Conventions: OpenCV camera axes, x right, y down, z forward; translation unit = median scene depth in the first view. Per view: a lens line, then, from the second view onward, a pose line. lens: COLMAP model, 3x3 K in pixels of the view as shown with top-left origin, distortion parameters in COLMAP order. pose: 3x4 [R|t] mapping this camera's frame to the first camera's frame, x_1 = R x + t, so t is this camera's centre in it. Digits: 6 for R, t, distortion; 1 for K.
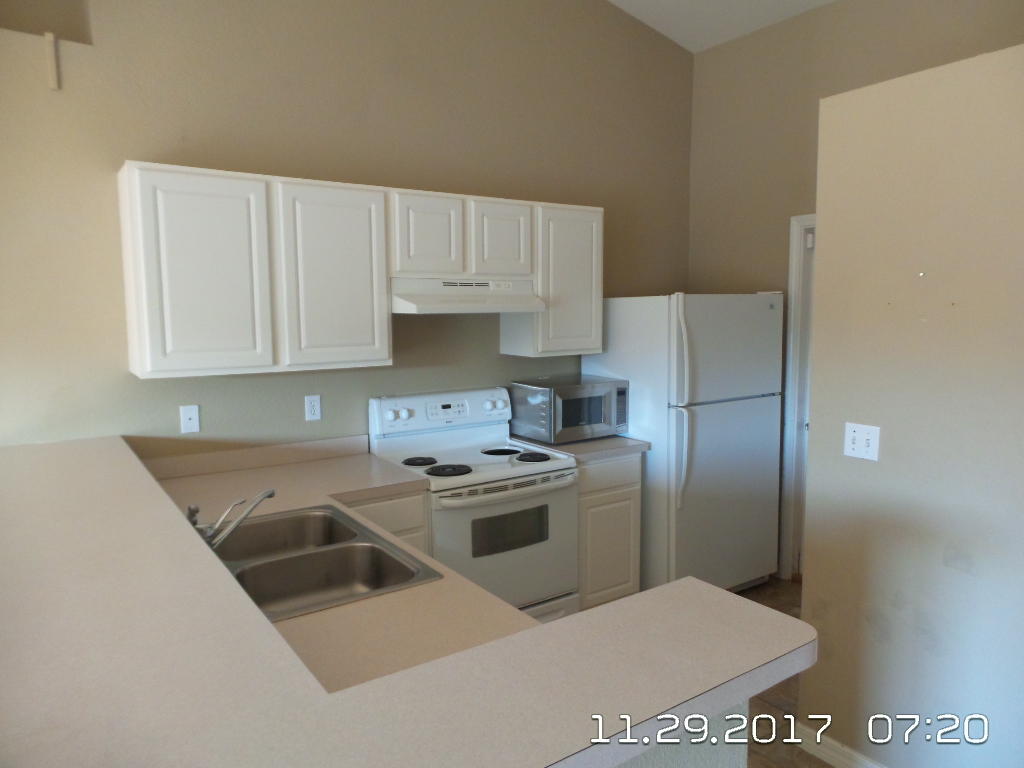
lens RADIAL K [[704.4, 0, 515.3], [0, 704.4, 388.1], [0, 0, 1]] dist [0.000731, 0.003113]
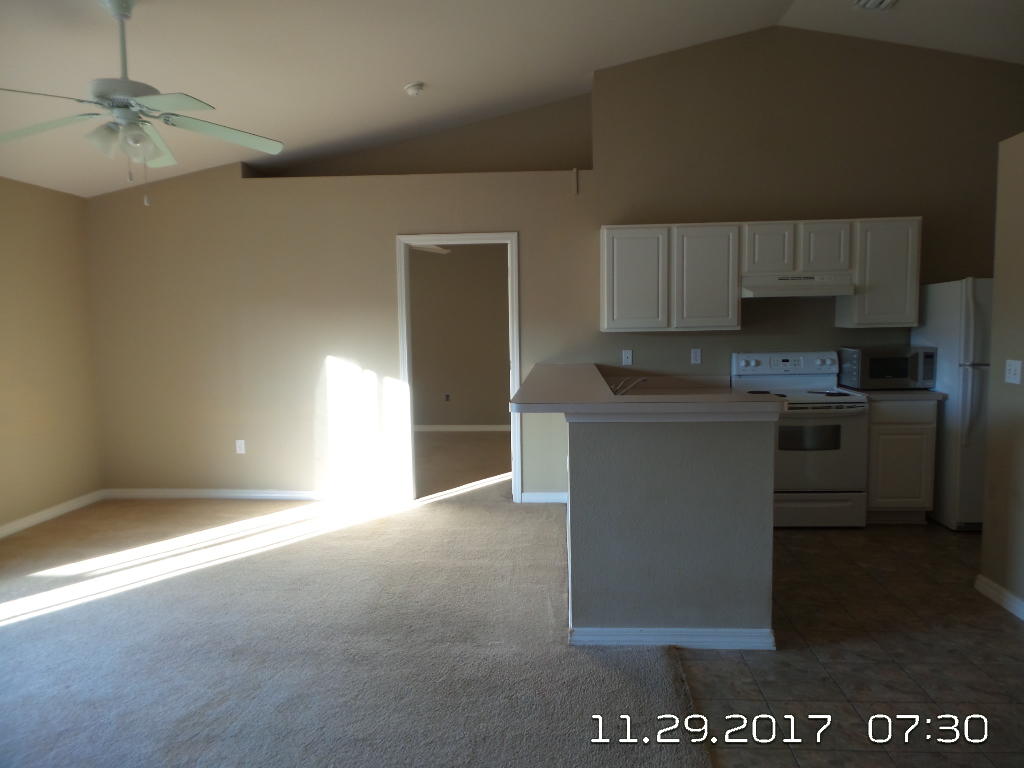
lens RADIAL K [[698.2, 0, 514.9], [0, 698.2, 384.0], [0, 0, 1]] dist [-0.009743, -0.000859]
pose [[0.776028, 0.047749, -0.628888, 0.399952], [-0.057584, 0.998329, 0.004741, 0.104194], [0.628064, 0.032535, 0.777481, -0.525615]]
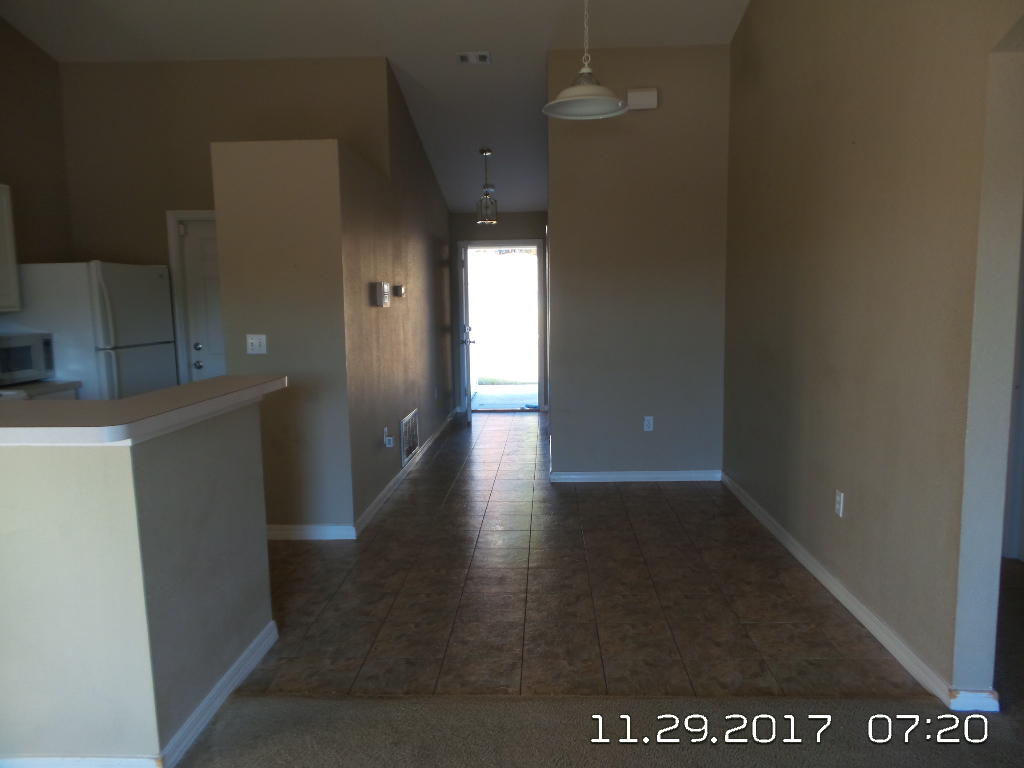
lens RADIAL K [[704.4, 0, 515.3], [0, 704.4, 388.1], [0, 0, 1]] dist [0.000731, 0.003113]
pose [[0.605714, -0.096761, 0.789777, -0.348037], [0.097310, 0.994136, 0.047167, 0.111281], [-0.789710, 0.048283, 0.611577, -0.389154]]
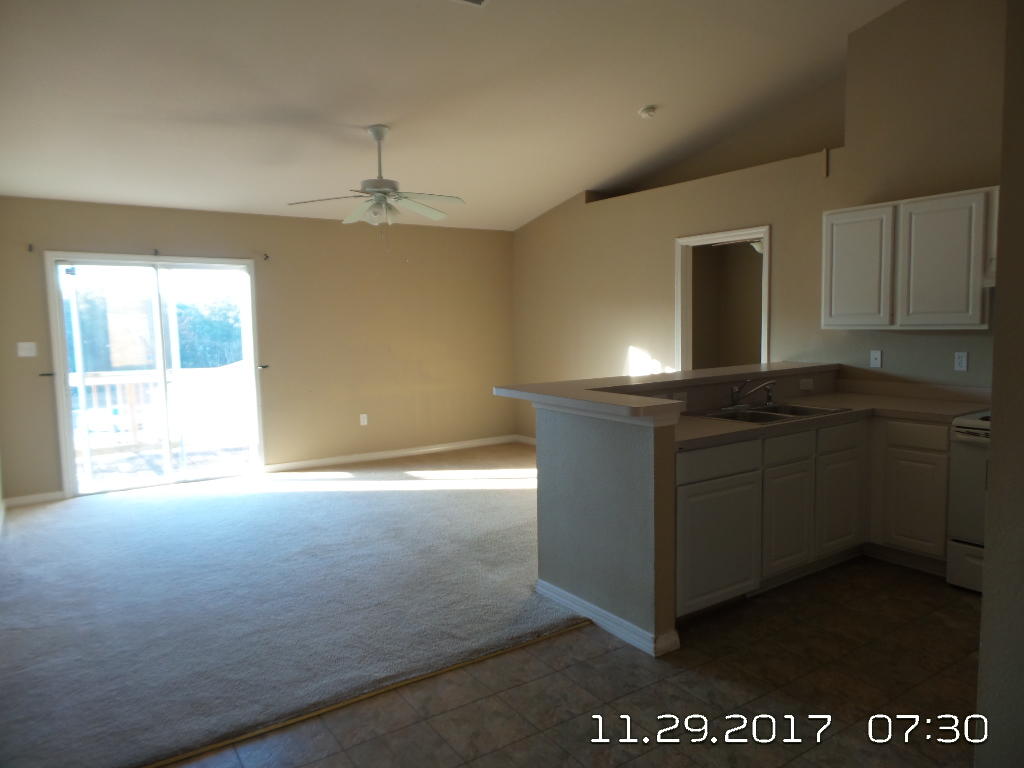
lens RADIAL K [[689.3, 0, 516.0], [0, 689.3, 386.4], [0, 0, 1]] dist [-0.031596, 0.000542]
pose [[-0.017932, 0.101551, -0.994669, 0.939511], [-0.087789, 0.990827, 0.102741, 0.015333], [0.995978, 0.089163, -0.008852, 0.175370]]
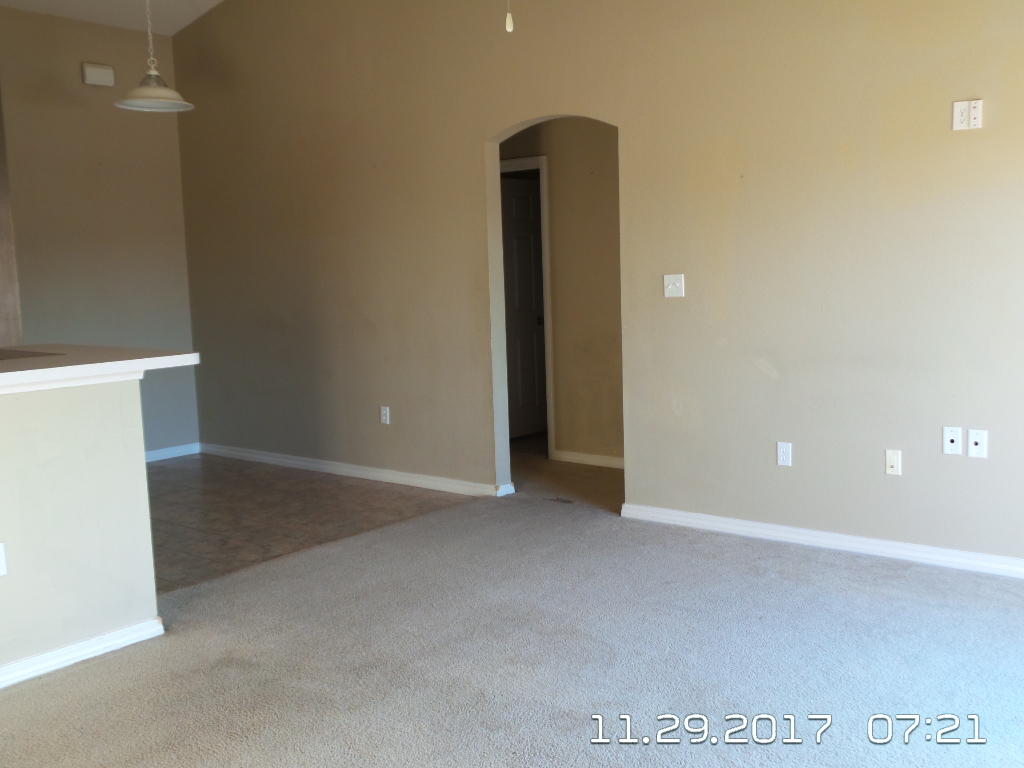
lens RADIAL K [[1000.9, 0, 512.0], [0, 1000.9, 384.0], [0, 0, 1]] dist [-0.002605, -0.001891]
pose [[-0.261481, -0.097900, 0.960231, -1.237648], [0.137417, 0.980933, 0.137431, 0.064345], [-0.955376, 0.167888, -0.243042, 0.072461]]
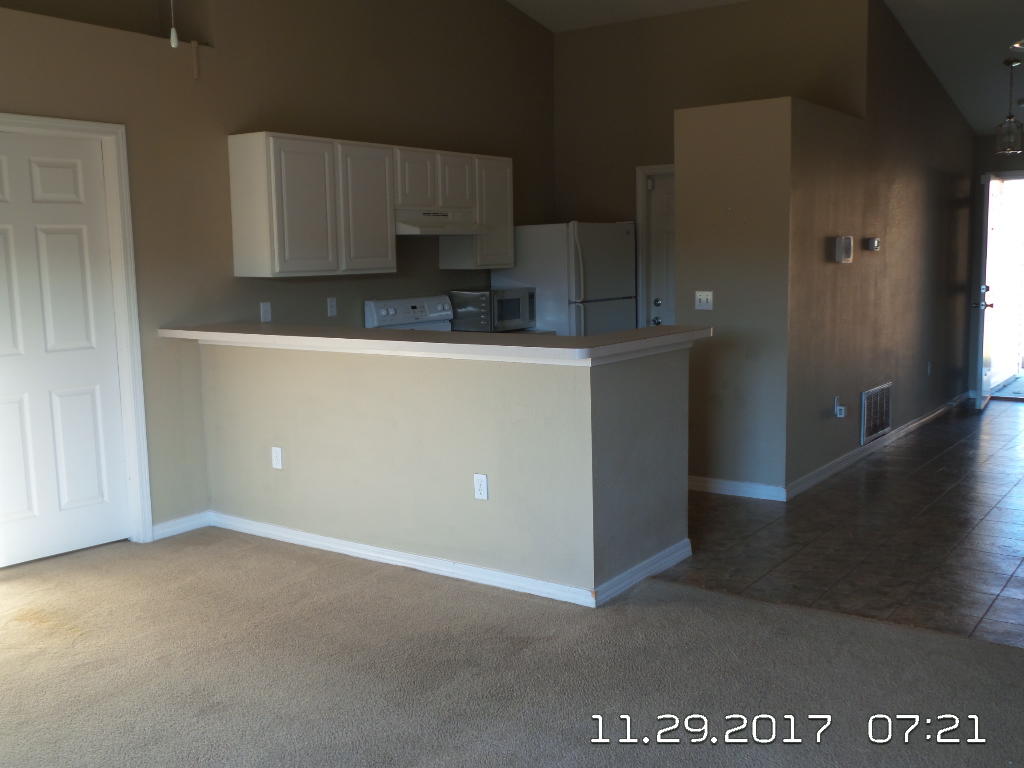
lens RADIAL K [[1000.9, 0, 512.0], [0, 1000.9, 384.0], [0, 0, 1]] dist [-0.002605, -0.001891]
pose [[0.945257, -0.052198, 0.322125, -0.550991], [0.048711, 0.998634, 0.018882, 0.147060], [-0.322671, -0.002157, 0.946509, -0.863346]]
